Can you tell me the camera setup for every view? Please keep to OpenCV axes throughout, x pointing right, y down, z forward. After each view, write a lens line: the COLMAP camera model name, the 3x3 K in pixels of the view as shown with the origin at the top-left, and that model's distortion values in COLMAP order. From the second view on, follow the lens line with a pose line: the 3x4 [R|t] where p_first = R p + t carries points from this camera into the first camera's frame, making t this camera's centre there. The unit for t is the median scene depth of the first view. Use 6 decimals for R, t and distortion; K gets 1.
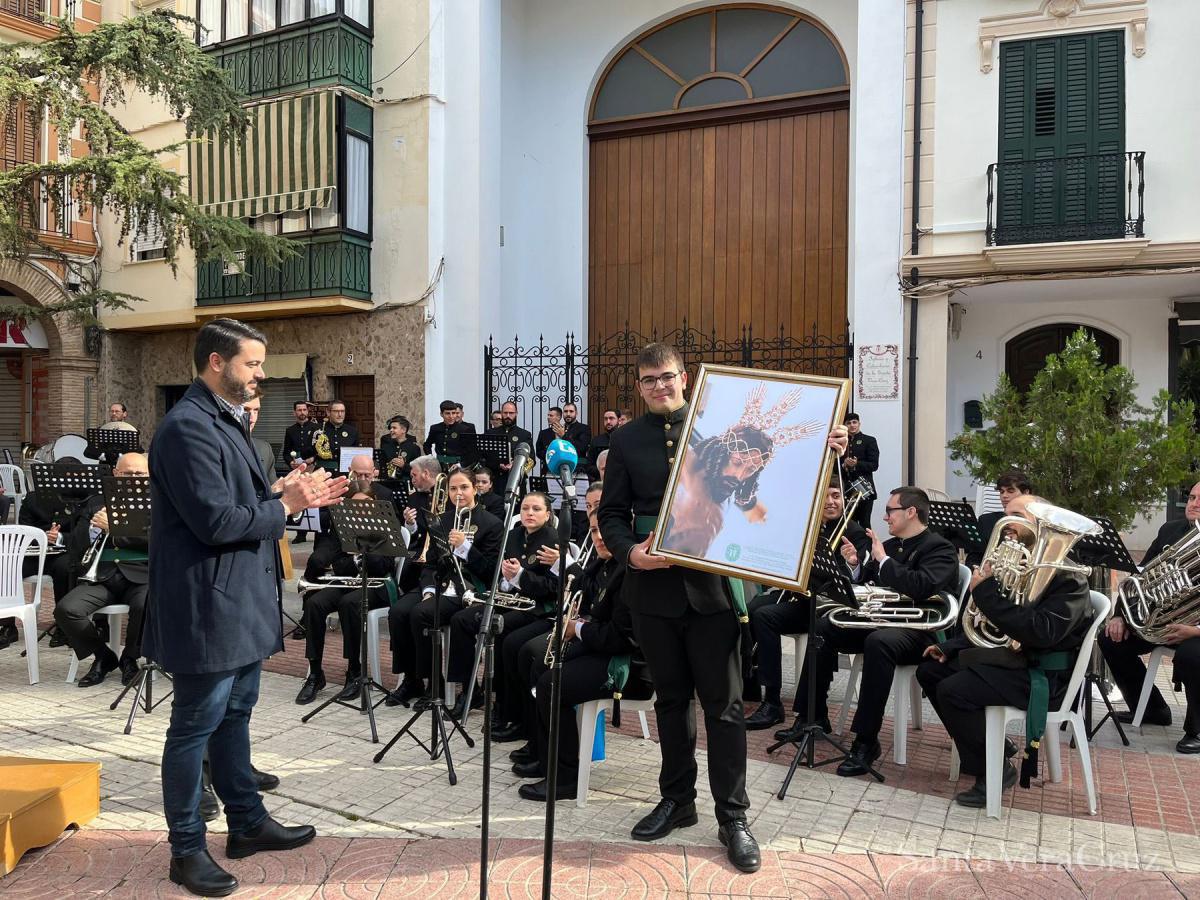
lens RADIAL K [[855.3, 0, 600.0], [0, 855.3, 450.0], [0, 0, 1]] dist [0.043022, -0.057695]
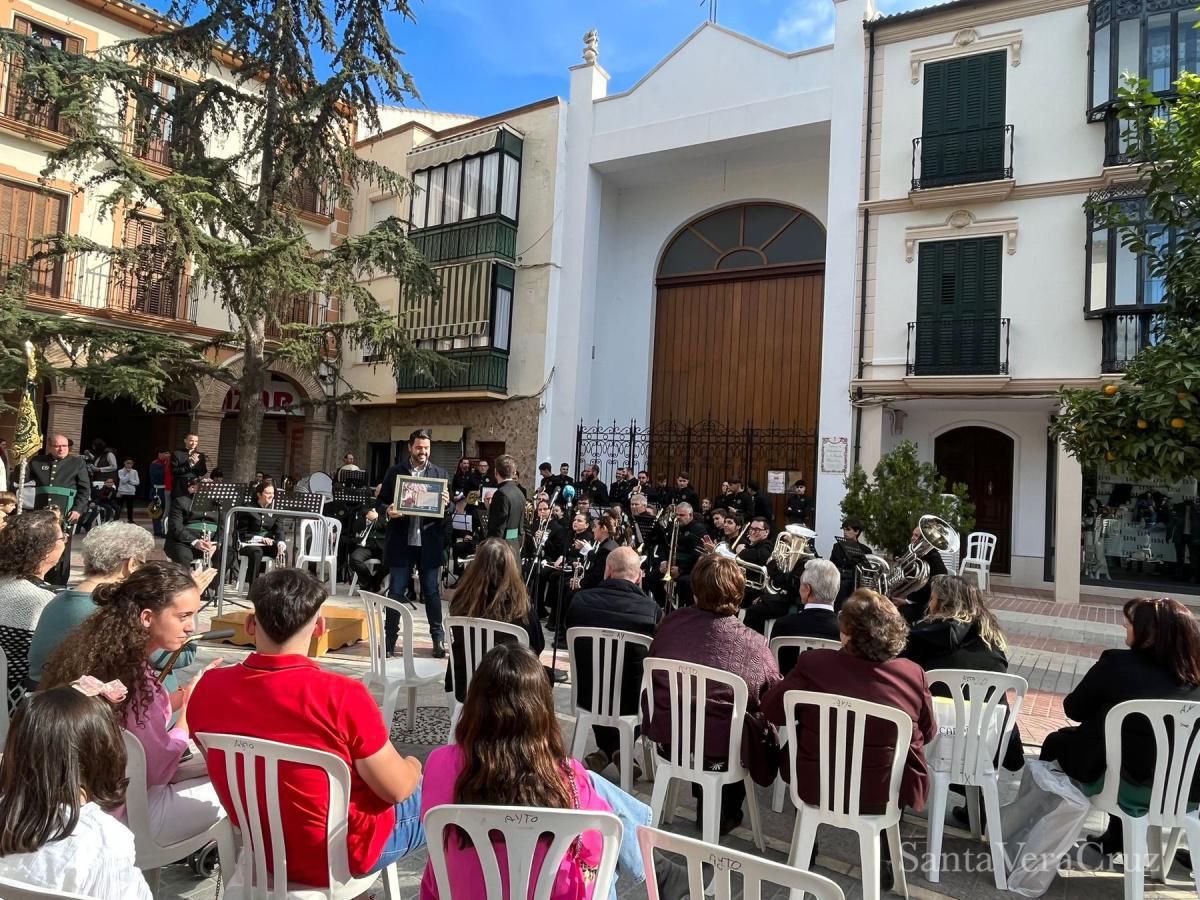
lens RADIAL K [[855.3, 0, 600.0], [0, 855.3, 450.0], [0, 0, 1]] dist [0.043022, -0.057695]
pose [[0.988487, 0.043138, -0.145023, 0.126442], [-0.052172, 0.996889, -0.059074, 0.008693], [0.142024, 0.065960, 0.987663, -0.485140]]
